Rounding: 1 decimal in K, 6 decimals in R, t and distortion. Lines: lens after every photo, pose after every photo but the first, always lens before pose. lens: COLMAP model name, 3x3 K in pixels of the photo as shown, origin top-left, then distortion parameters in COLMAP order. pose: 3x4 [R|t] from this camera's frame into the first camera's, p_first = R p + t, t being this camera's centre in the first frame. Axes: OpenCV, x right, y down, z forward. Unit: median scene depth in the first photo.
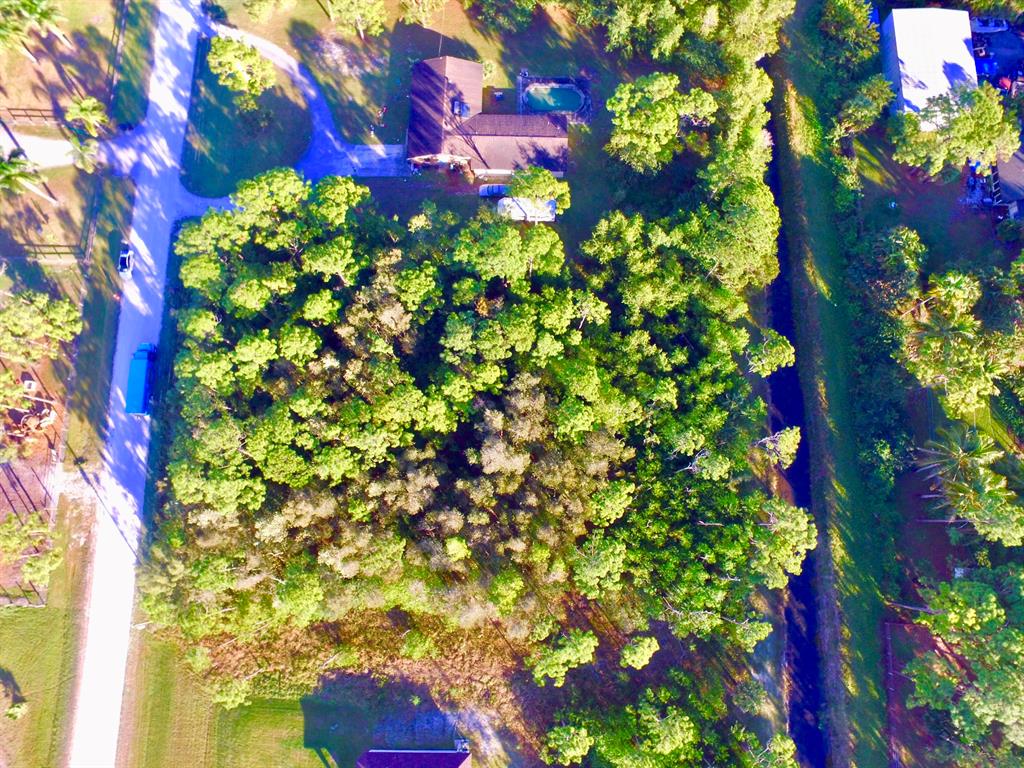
lens RADIAL K [[702.8, 0, 531.8], [0, 702.8, 383.1], [0, 0, 1]] dist [-0.111617, 0.078212]
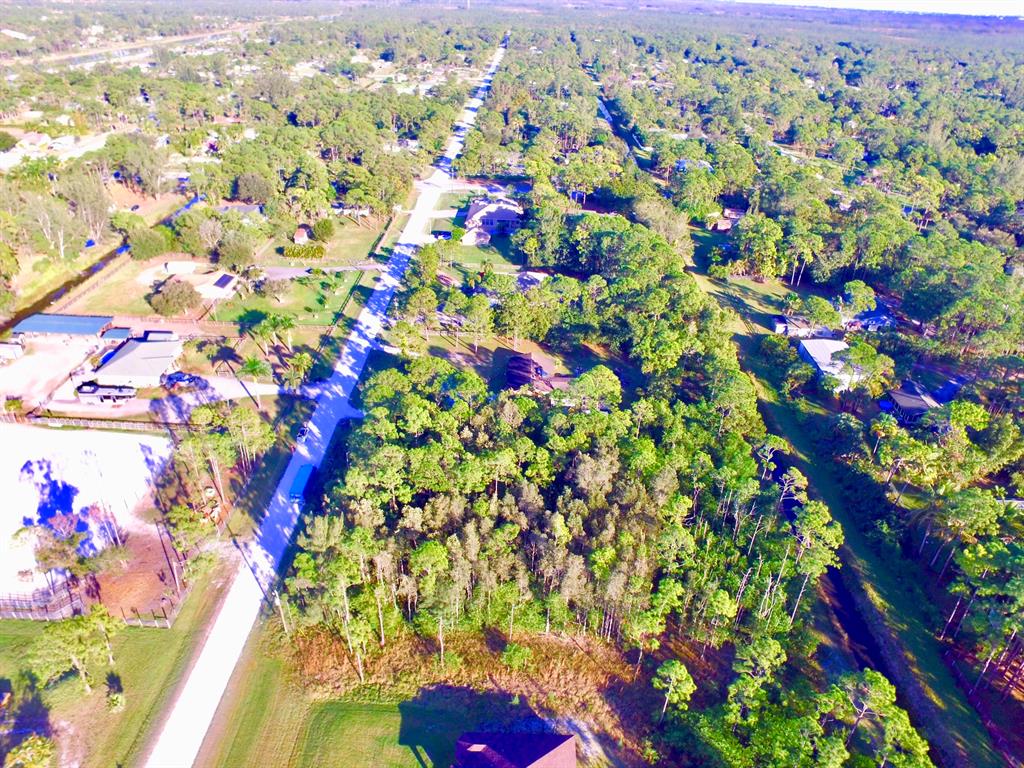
lens RADIAL K [[699.2, 0, 530.1], [0, 699.2, 411.4], [0, 0, 1]] dist [-0.101532, 0.069135]
pose [[0.999917, 0.008194, 0.009932, -0.156887], [0.001665, 0.682608, -0.730782, 0.892237], [-0.012768, 0.730738, 0.682538, -0.006888]]
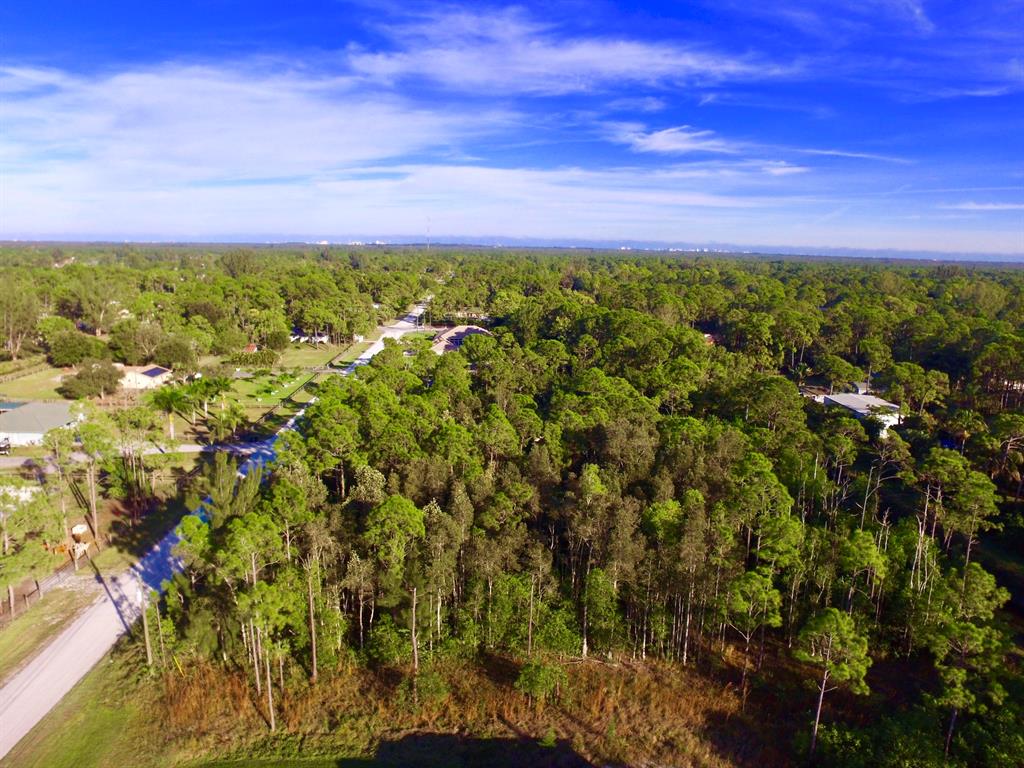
lens RADIAL K [[702.8, 0, 531.8], [0, 702.8, 383.1], [0, 0, 1]] dist [-0.111617, 0.078212]
pose [[0.997138, -0.019522, 0.073039, -0.213056], [0.075231, 0.351937, -0.932995, 0.863268], [-0.007491, 0.935820, 0.352399, 0.517483]]
